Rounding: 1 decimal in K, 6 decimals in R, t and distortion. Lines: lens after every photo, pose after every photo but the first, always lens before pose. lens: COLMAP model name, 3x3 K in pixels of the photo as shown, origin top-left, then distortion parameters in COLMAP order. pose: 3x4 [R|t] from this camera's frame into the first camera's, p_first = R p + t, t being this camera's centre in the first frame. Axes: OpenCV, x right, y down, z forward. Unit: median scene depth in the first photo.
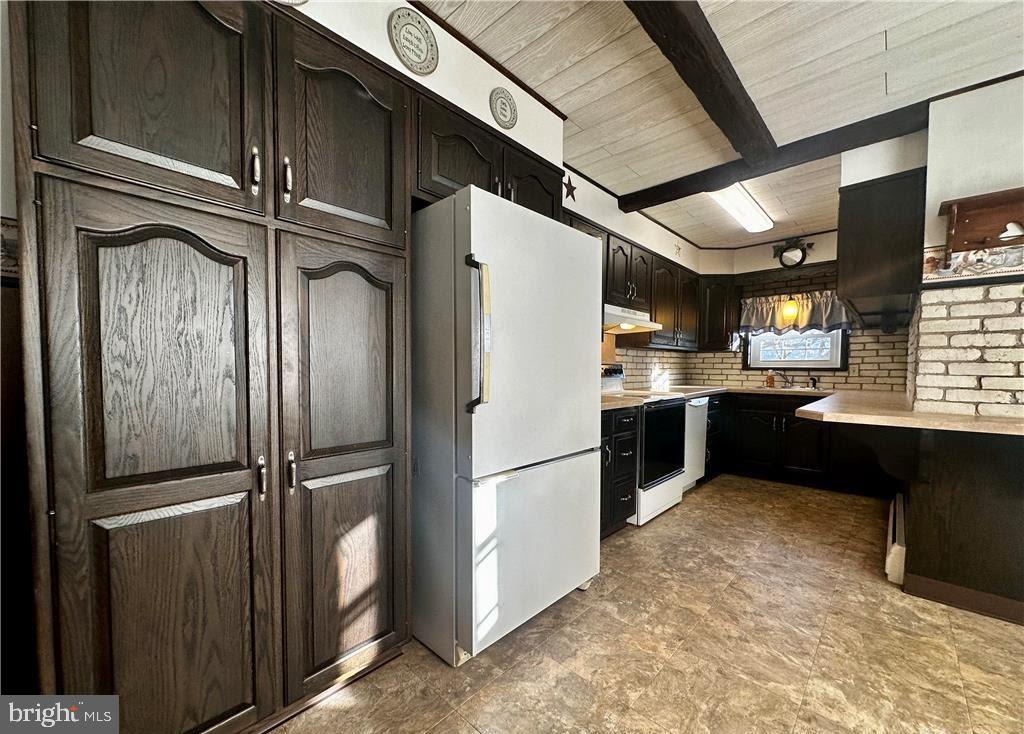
lens RADIAL K [[410.9, 0, 513.3], [0, 410.9, 384.4], [0, 0, 1]] dist [0.000634, 0.000032]
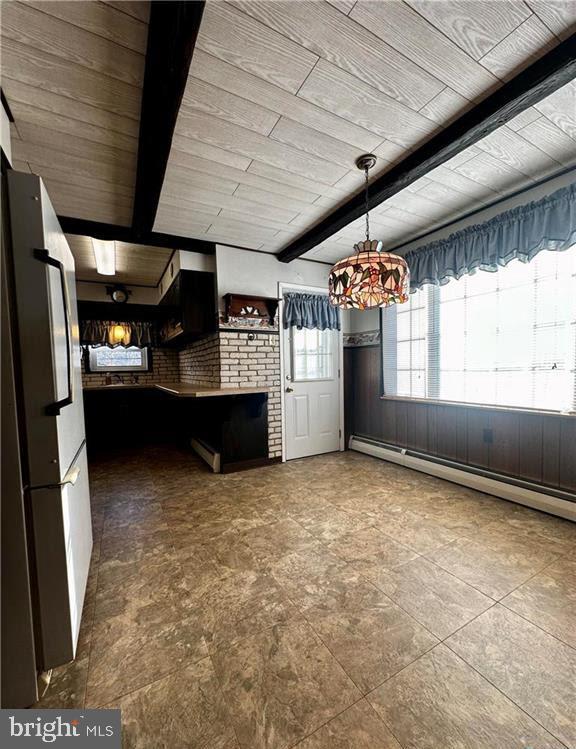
lens RADIAL K [[307.0, 0, 287.8], [0, 307.0, 383.6], [0, 0, 1]] dist [-0.000898, -0.000185]
pose [[0.309468, -0.058524, 0.949107, -0.323303], [0.065849, 0.997027, 0.040008, 0.001221], [-0.948627, 0.050116, 0.312402, 0.133491]]
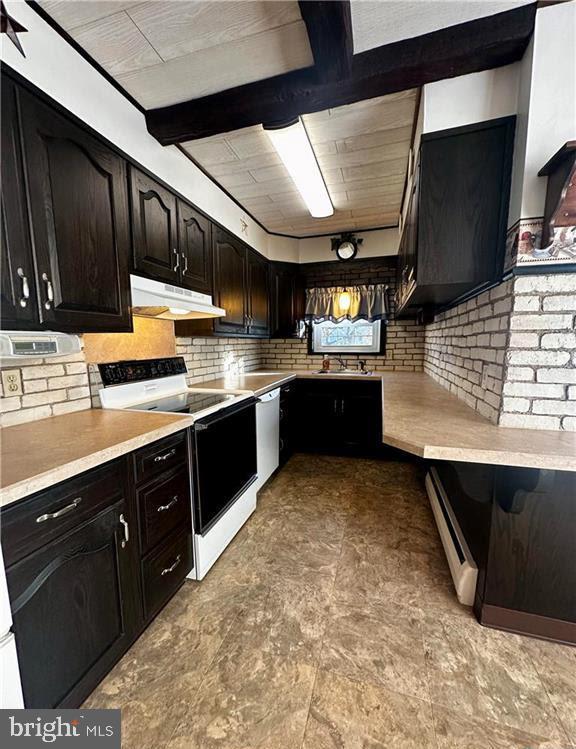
lens RADIAL K [[307.0, 0, 287.8], [0, 307.0, 383.6], [0, 0, 1]] dist [-0.000898, -0.000185]
pose [[0.897133, -0.069479, 0.436262, 0.252457], [0.029623, 0.994793, 0.097514, -0.070590], [-0.440765, -0.074559, 0.894520, 0.492911]]
